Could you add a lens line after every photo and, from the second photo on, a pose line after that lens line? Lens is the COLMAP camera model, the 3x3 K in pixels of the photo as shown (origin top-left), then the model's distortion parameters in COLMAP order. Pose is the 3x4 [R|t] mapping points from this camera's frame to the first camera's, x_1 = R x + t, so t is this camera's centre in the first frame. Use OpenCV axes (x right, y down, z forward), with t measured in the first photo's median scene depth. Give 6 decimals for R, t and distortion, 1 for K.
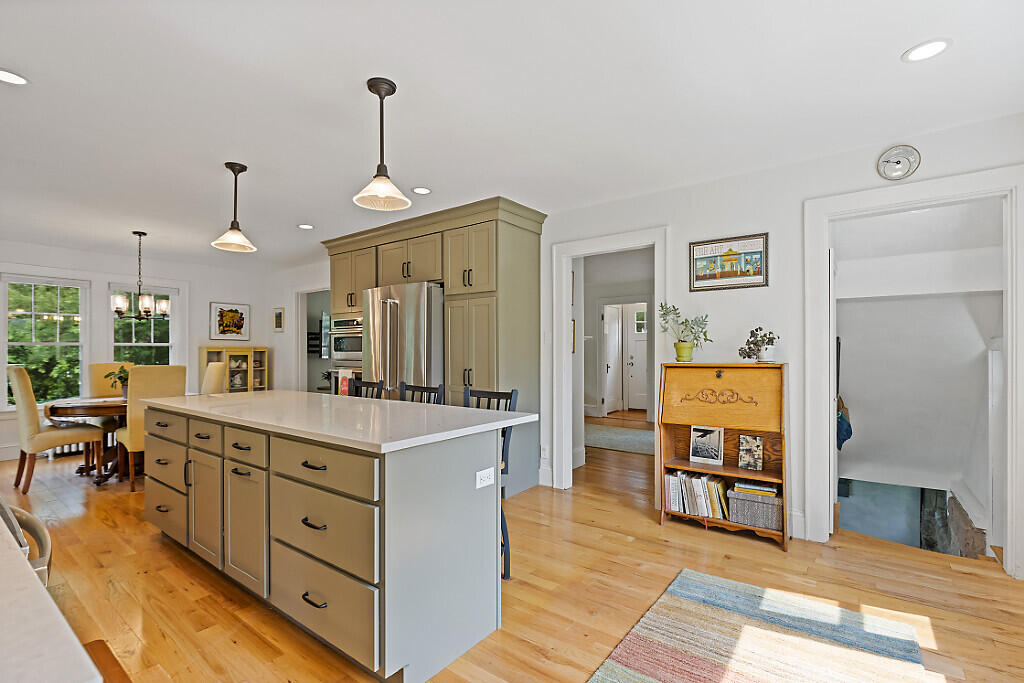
lens RADIAL K [[468.5, 0, 509.1], [0, 468.5, 345.4], [0, 0, 1]] dist [-0.000340, -0.000334]
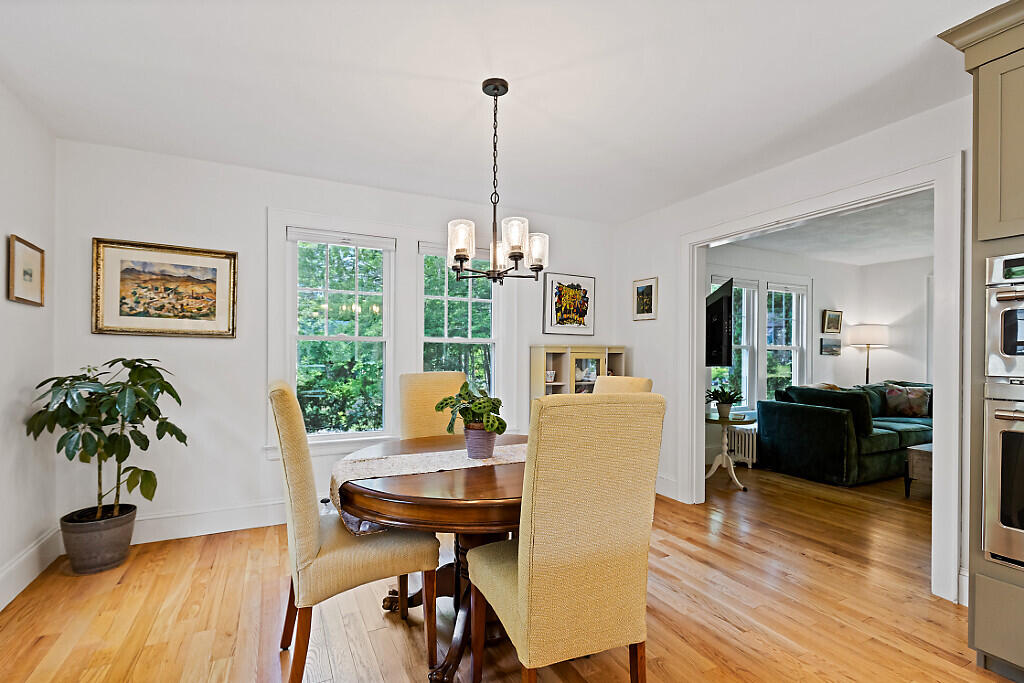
lens RADIAL K [[462.0, 0, 508.1], [0, 462.0, 345.5], [0, 0, 1]] dist [-0.000285, -0.000897]
pose [[0.900089, -0.000258, -0.435707, -0.737721], [-0.002866, 0.999975, -0.006512, 0.013243], [0.435698, 0.007110, 0.900065, 0.767902]]
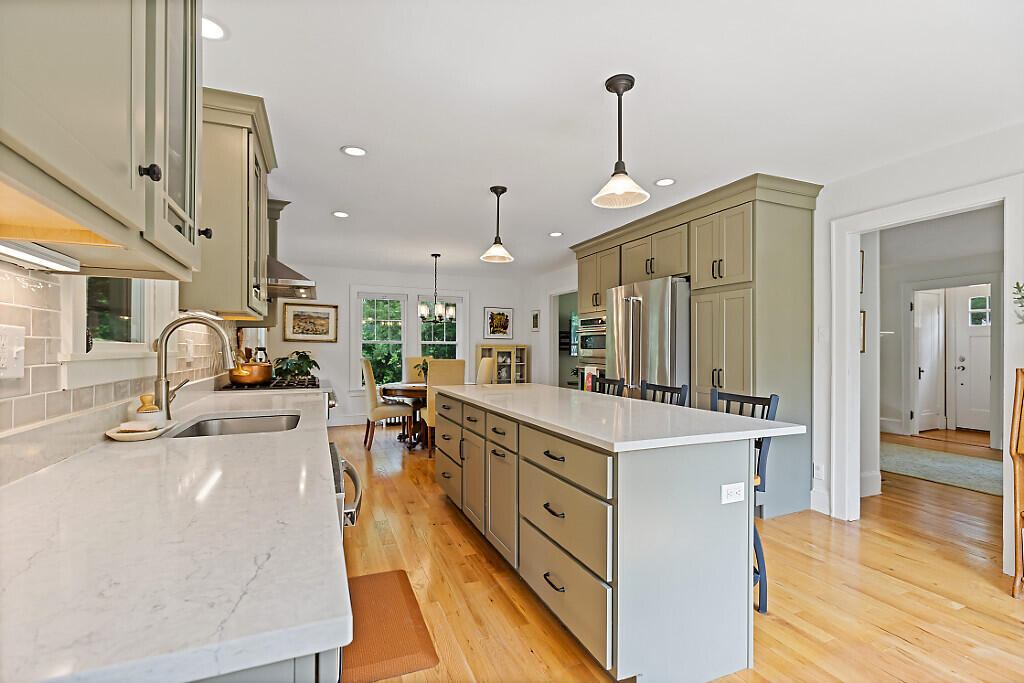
lens RADIAL K [[462.0, 0, 508.1], [0, 462.0, 345.5], [0, 0, 1]] dist [-0.000285, -0.000897]
pose [[0.865880, 0.001445, -0.500249, 0.008680], [0.000940, 0.999989, 0.004516, 0.000112], [0.500251, -0.004381, 0.865870, 0.017384]]
